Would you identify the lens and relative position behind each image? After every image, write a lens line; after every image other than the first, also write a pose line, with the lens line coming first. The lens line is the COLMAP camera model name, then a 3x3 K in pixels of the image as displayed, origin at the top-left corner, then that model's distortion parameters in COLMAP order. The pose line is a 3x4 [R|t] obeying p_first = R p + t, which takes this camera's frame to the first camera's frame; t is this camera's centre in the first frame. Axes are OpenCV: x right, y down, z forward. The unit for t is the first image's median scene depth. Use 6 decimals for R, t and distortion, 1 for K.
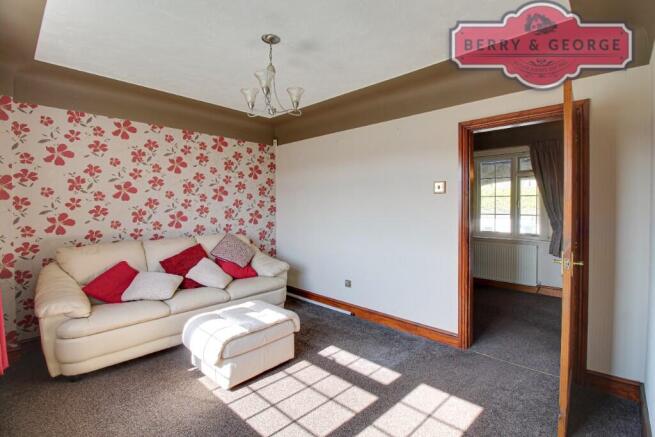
lens RADIAL K [[308.0, 0, 327.9], [0, 308.0, 214.0], [0, 0, 1]] dist [-0.002223, -0.003772]
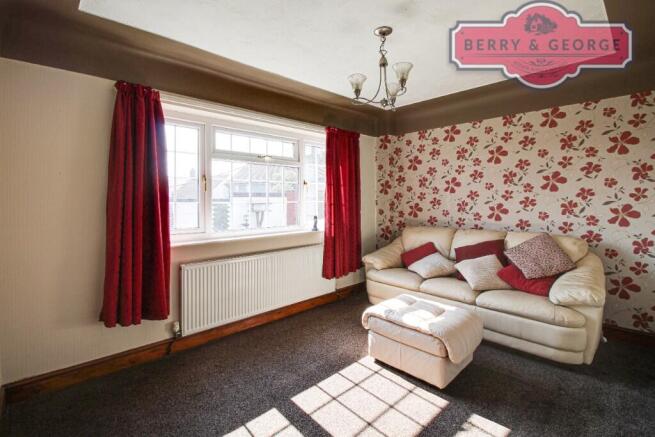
lens RADIAL K [[308.0, 0, 330.6], [0, 308.0, 202.0], [0, 0, 1]] dist [-0.002223, -0.003772]
pose [[-0.050832, 0.013242, -0.998619, 0.494584], [-0.020456, 0.999689, 0.014298, -0.015879], [0.998498, 0.021155, -0.050545, 0.529272]]
